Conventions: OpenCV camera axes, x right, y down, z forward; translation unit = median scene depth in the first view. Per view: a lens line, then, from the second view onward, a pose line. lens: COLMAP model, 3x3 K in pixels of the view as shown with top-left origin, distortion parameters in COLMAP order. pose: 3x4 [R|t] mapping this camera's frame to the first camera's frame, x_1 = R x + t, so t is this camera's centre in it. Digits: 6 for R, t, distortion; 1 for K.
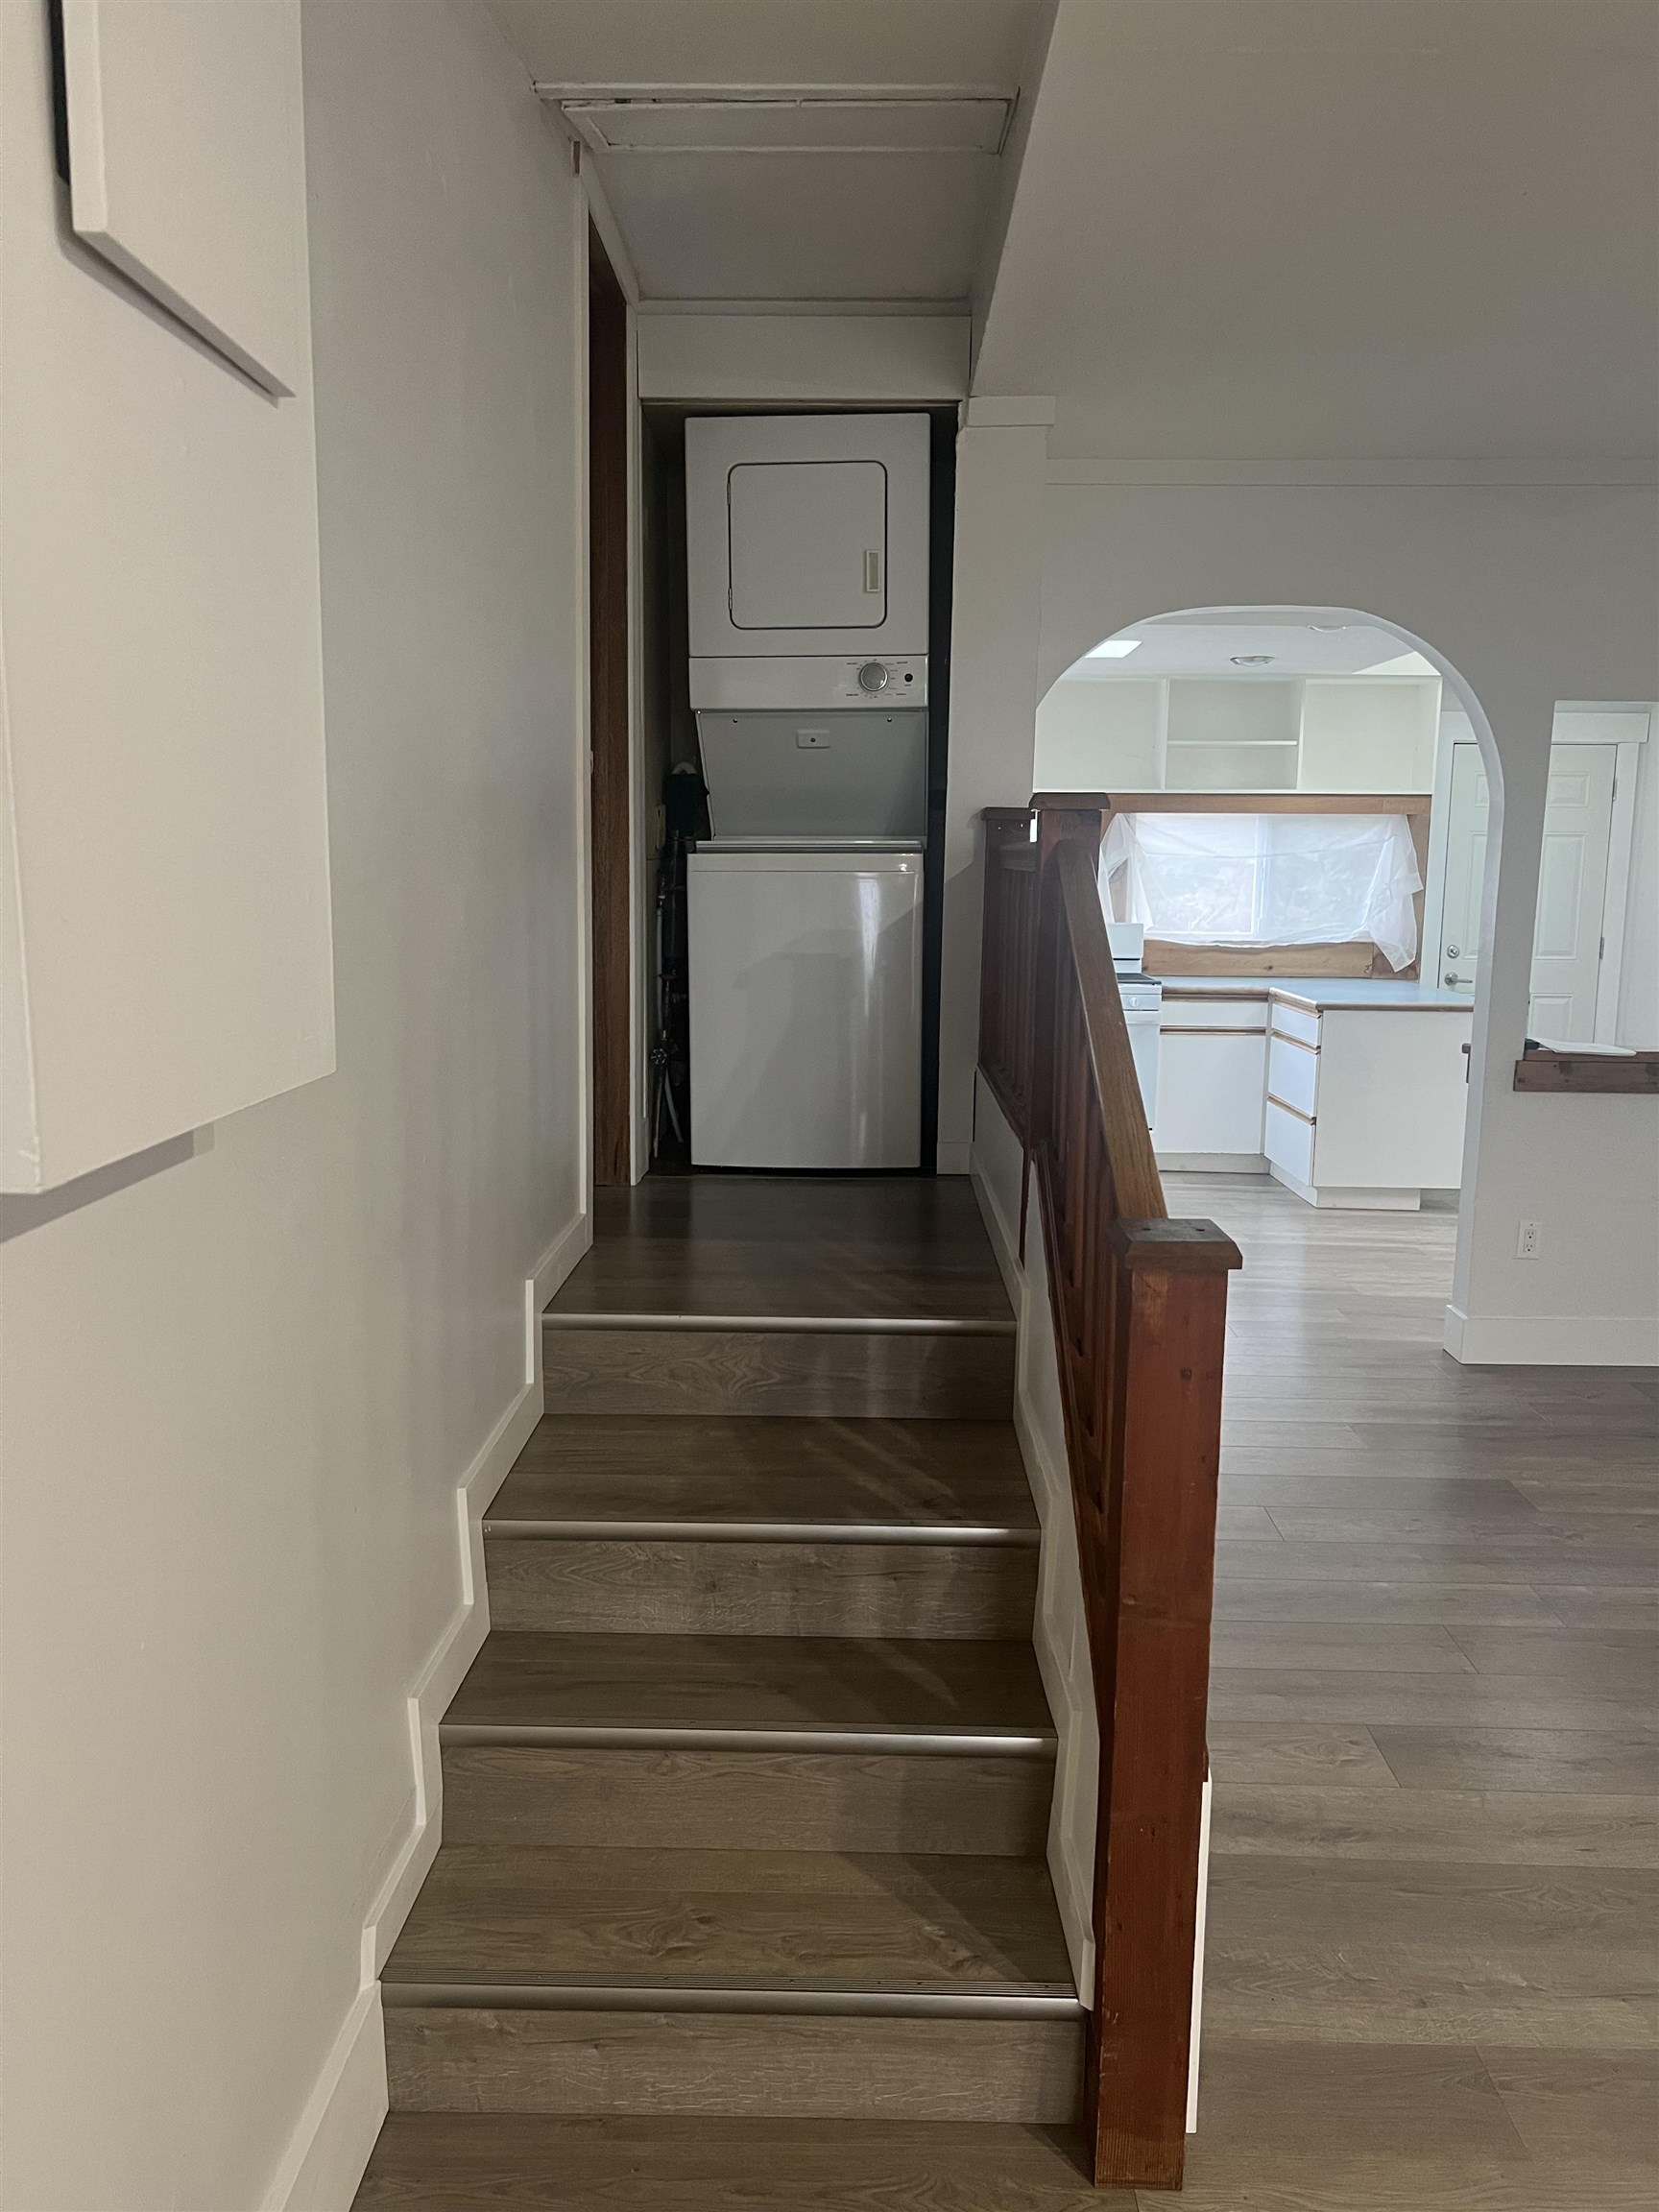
lens RADIAL K [[1647.9, 0, 829.5], [0, 1647.9, 1106.0], [0, 0, 1]] dist [0.085305, -0.001213]
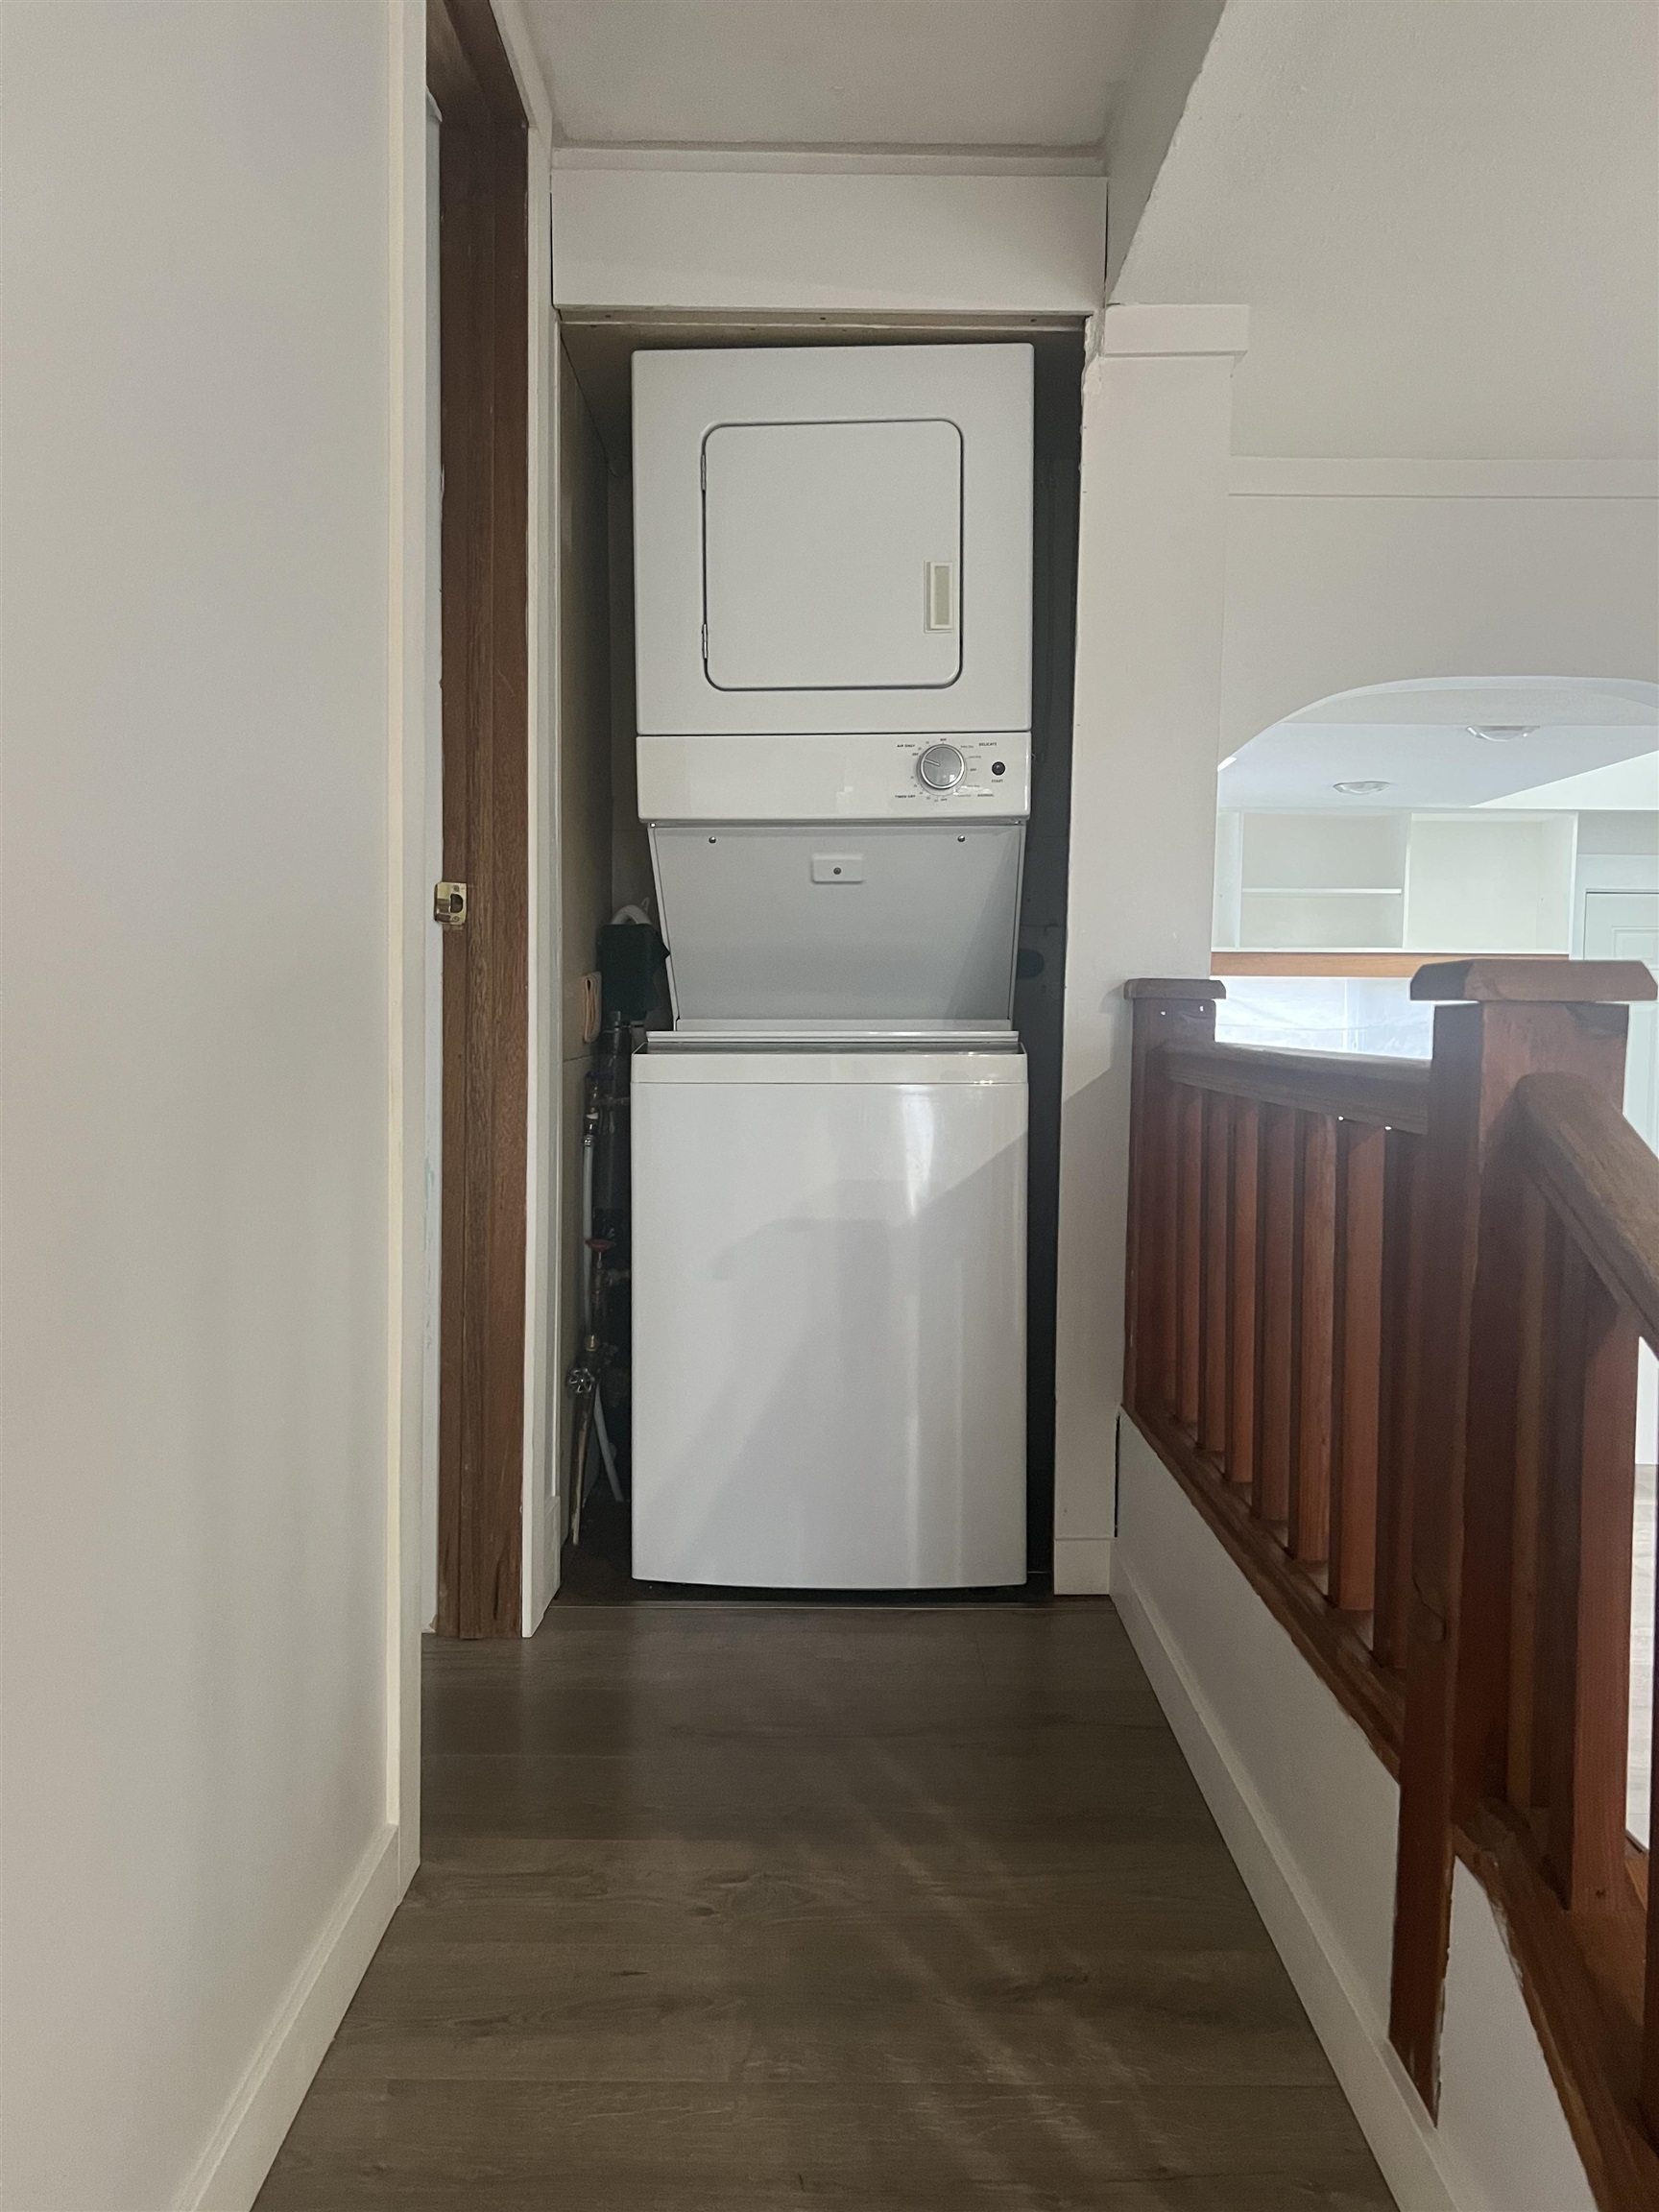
lens RADIAL K [[1715.0, 0, 829.5], [0, 1715.0, 1106.0], [0, 0, 1]] dist [0.118281, -0.003425]
pose [[0.999791, -0.000573, 0.020446, -0.026877], [0.002530, 0.995393, -0.095842, -0.073293], [-0.020297, 0.095873, 0.995187, 0.376463]]
